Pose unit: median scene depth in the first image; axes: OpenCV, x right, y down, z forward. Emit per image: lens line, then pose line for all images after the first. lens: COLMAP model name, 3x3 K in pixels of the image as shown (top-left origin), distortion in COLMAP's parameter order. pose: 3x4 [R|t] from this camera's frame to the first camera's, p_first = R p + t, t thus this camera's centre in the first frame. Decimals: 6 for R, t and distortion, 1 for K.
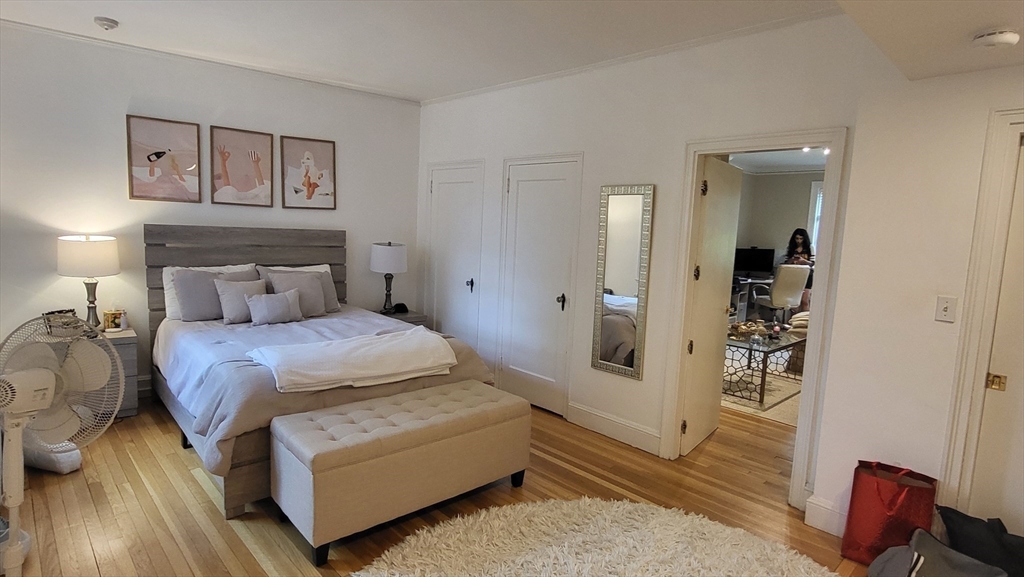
lens RADIAL K [[546.5, 0, 512.0], [0, 546.5, 288.5], [0, 0, 1]] dist [0.000525, 0.000738]
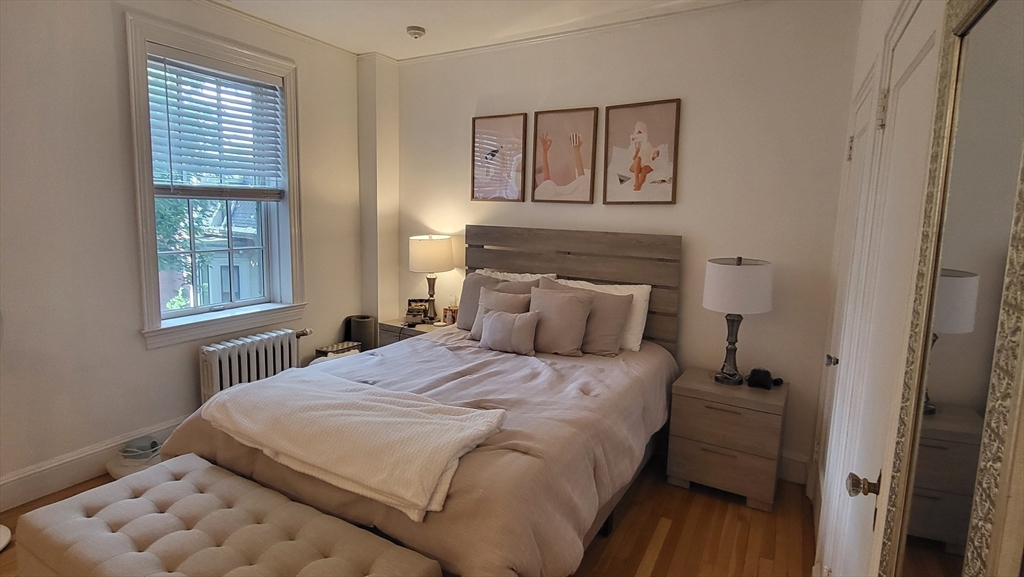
lens RADIAL K [[546.5, 0, 512.0], [0, 546.5, 288.5], [0, 0, 1]] dist [0.000525, 0.000738]
pose [[0.294217, 0.098359, -0.950664, 0.270988], [-0.127070, 0.989885, 0.063090, -0.065605], [0.947254, 0.102239, 0.303739, 0.678141]]
